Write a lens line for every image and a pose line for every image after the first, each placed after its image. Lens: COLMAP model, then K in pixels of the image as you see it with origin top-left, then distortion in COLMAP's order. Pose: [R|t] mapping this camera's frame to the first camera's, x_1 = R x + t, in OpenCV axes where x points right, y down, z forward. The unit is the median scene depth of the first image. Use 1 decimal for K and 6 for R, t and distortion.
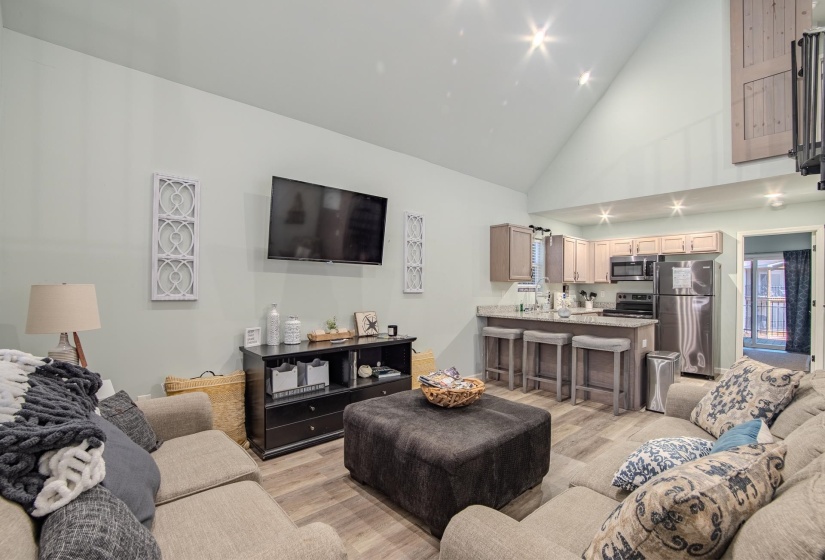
lens RADIAL K [[369.5, 0, 409.5], [0, 369.5, 285.5], [0, 0, 1]] dist [-0.037487, 0.007536]
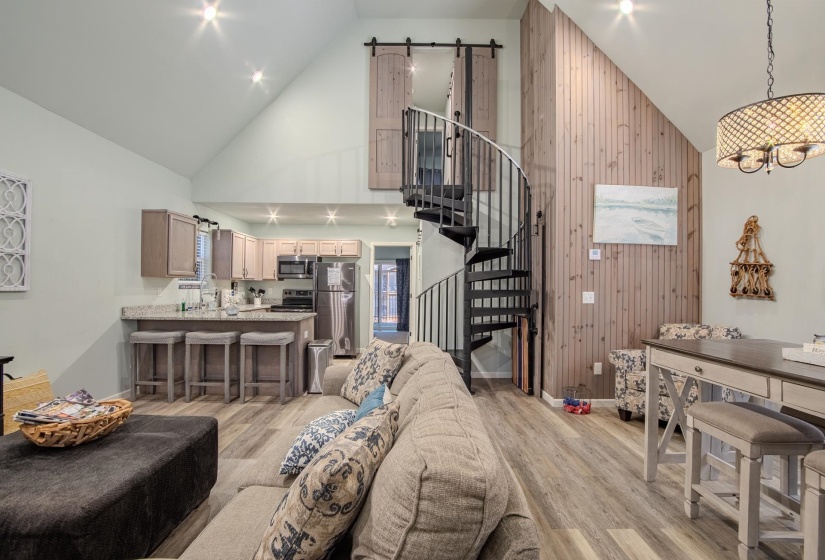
lens RADIAL K [[369.5, 0, 412.8], [0, 369.5, 286.0], [0, 0, 1]] dist [-0.037487, 0.007536]
pose [[0.656562, -0.000460, 0.754271, 0.006288], [-0.006894, 0.999954, 0.006612, 0.000076], [-0.754240, -0.009541, 0.656529, 0.008680]]
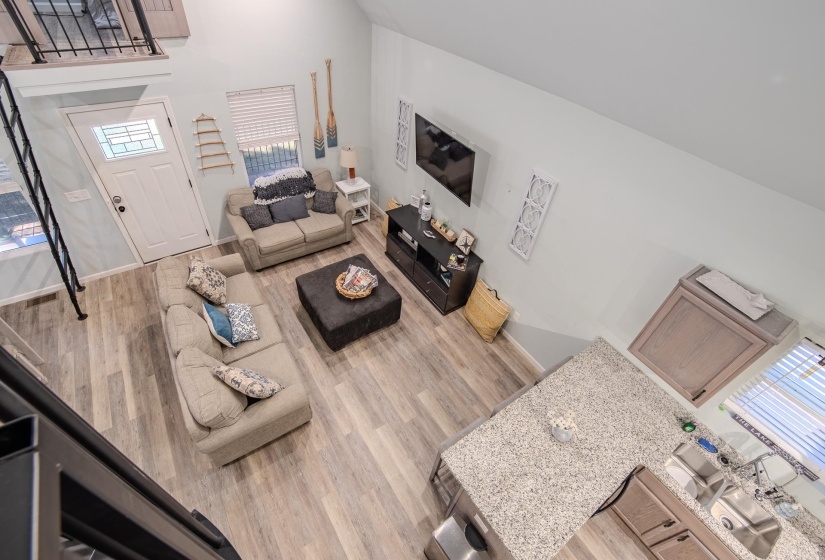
lens RADIAL K [[369.5, 0, 407.5], [0, 369.5, 276.0], [0, 0, 1]] dist [-0.037487, 0.007536]
pose [[-0.133029, 0.658713, -0.740541, 0.797193], [-0.070492, 0.739001, 0.670007, -0.554809], [0.988602, 0.141333, -0.051875, 0.789647]]
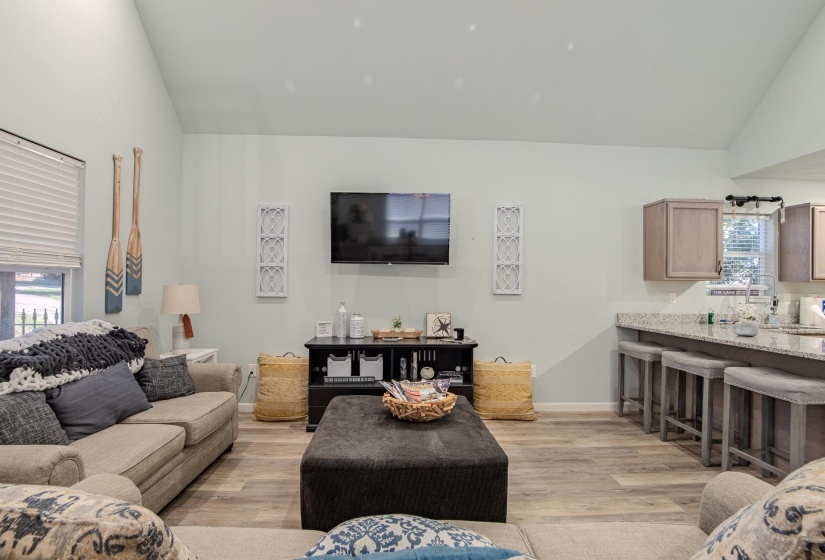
lens RADIAL K [[369.5, 0, 407.6], [0, 369.5, 284.5], [0, 0, 1]] dist [-0.037487, 0.007536]
pose [[0.774247, -0.005097, -0.632863, 0.389427], [-0.000361, 0.999964, -0.008496, 0.003872], [0.632883, 0.006807, 0.774217, 0.170682]]
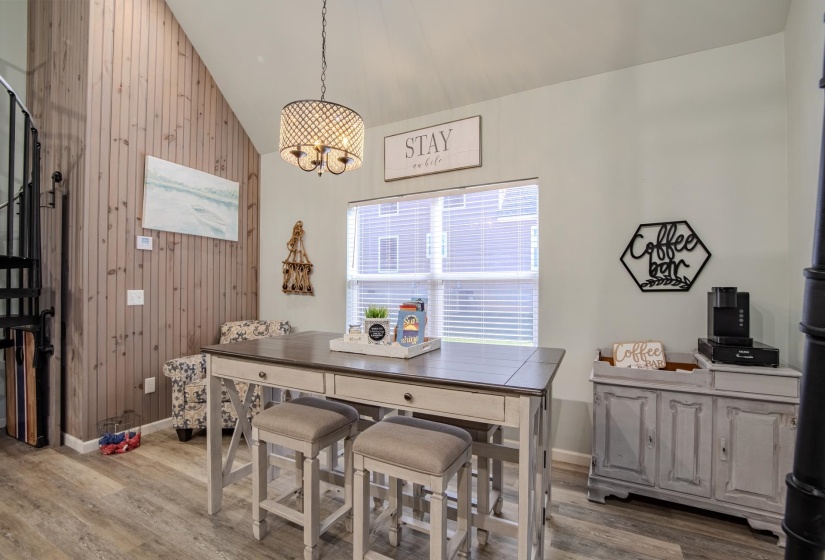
lens RADIAL K [[369.5, 0, 408.6], [0, 369.5, 284.7], [0, 0, 1]] dist [-0.037487, 0.007536]
pose [[-0.347345, -0.003515, 0.937731, 0.139463], [-0.010231, 0.999948, -0.000042, 0.001703], [-0.937682, -0.009609, -0.347363, 0.025314]]
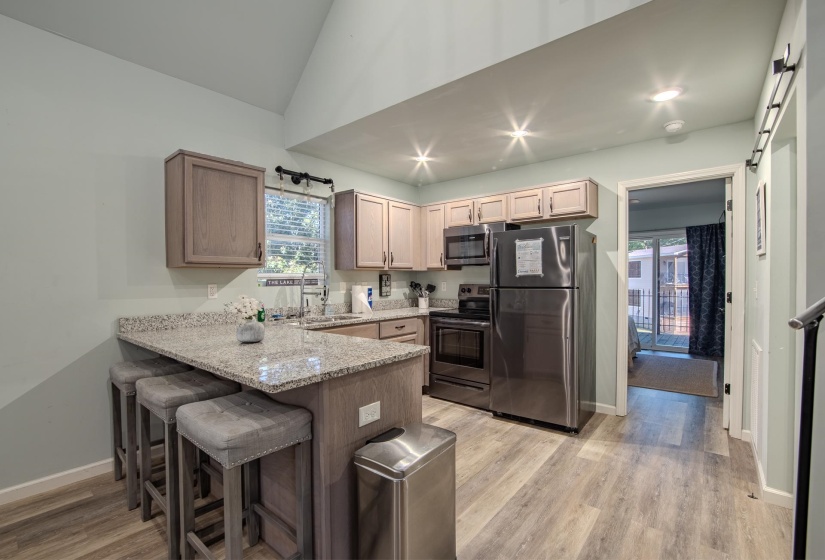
lens RADIAL K [[369.5, 0, 411.5], [0, 369.5, 286.2], [0, 0, 1]] dist [-0.037487, 0.007536]
pose [[0.987723, -0.019432, 0.155001, 0.589706], [0.015996, 0.999599, 0.023386, 0.009954], [-0.155393, -0.020620, 0.987638, 0.556127]]
